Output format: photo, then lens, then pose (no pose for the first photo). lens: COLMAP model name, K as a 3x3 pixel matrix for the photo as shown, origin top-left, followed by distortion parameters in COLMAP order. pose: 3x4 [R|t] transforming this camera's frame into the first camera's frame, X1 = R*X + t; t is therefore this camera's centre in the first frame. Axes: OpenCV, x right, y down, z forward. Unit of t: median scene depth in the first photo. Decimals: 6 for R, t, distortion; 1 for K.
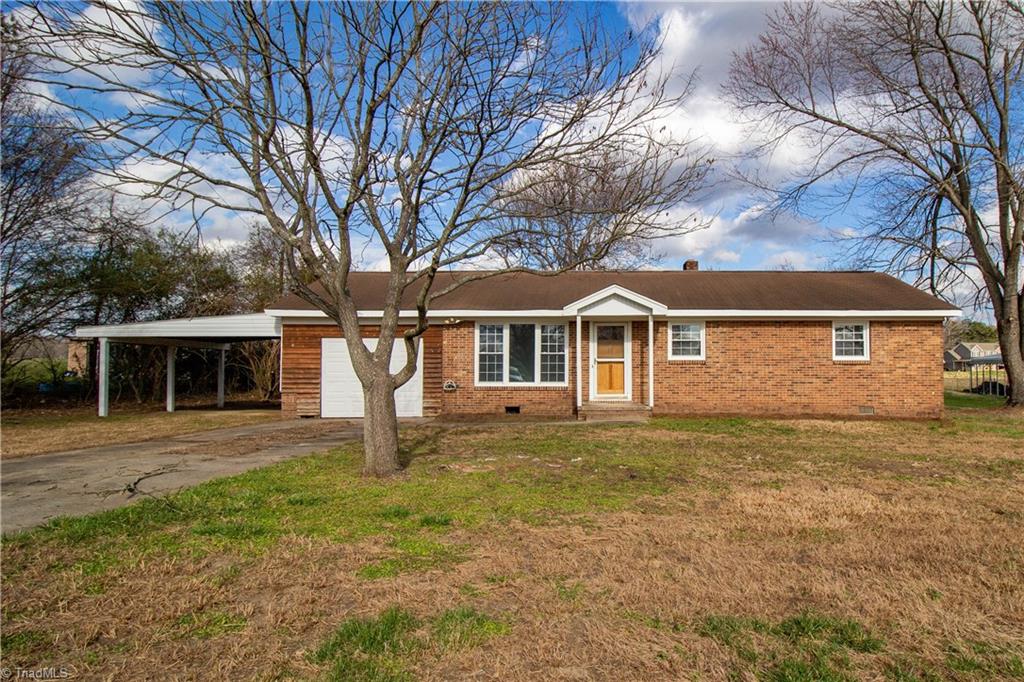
lens RADIAL K [[487.4, 0, 511.8], [0, 487.4, 342.0], [0, 0, 1]] dist [-0.012228, 0.000154]
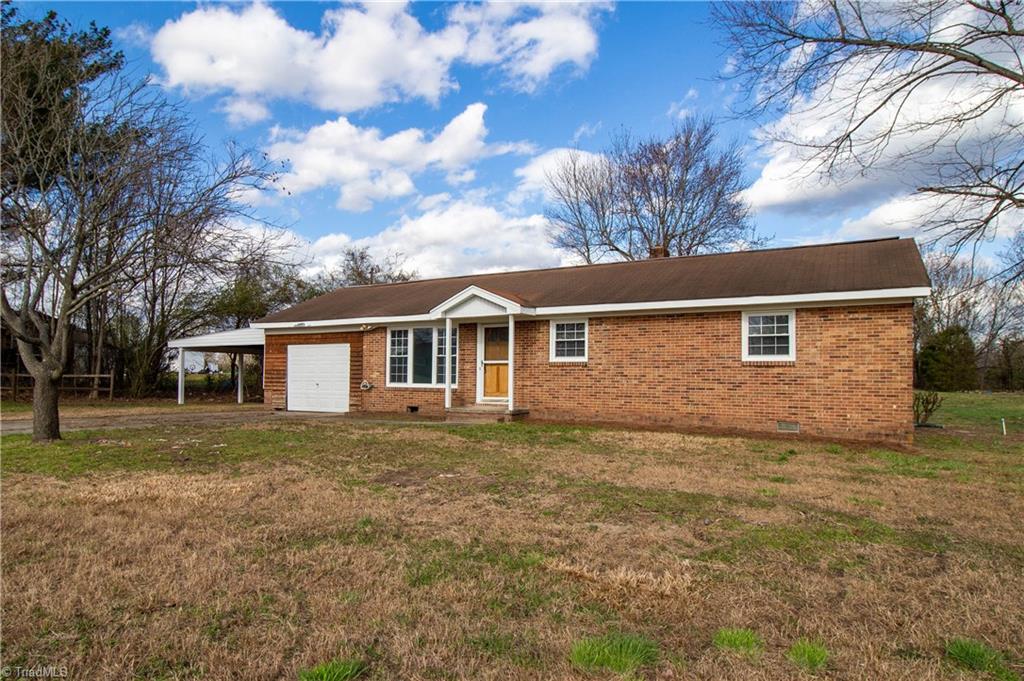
lens RADIAL K [[487.4, 0, 512.0], [0, 487.4, 343.4], [0, 0, 1]] dist [-0.012228, 0.000154]
pose [[0.911949, -0.020666, -0.409783, 0.641573], [0.020728, 0.999776, -0.004293, 0.004818], [0.409780, -0.004579, 0.912173, 0.125481]]
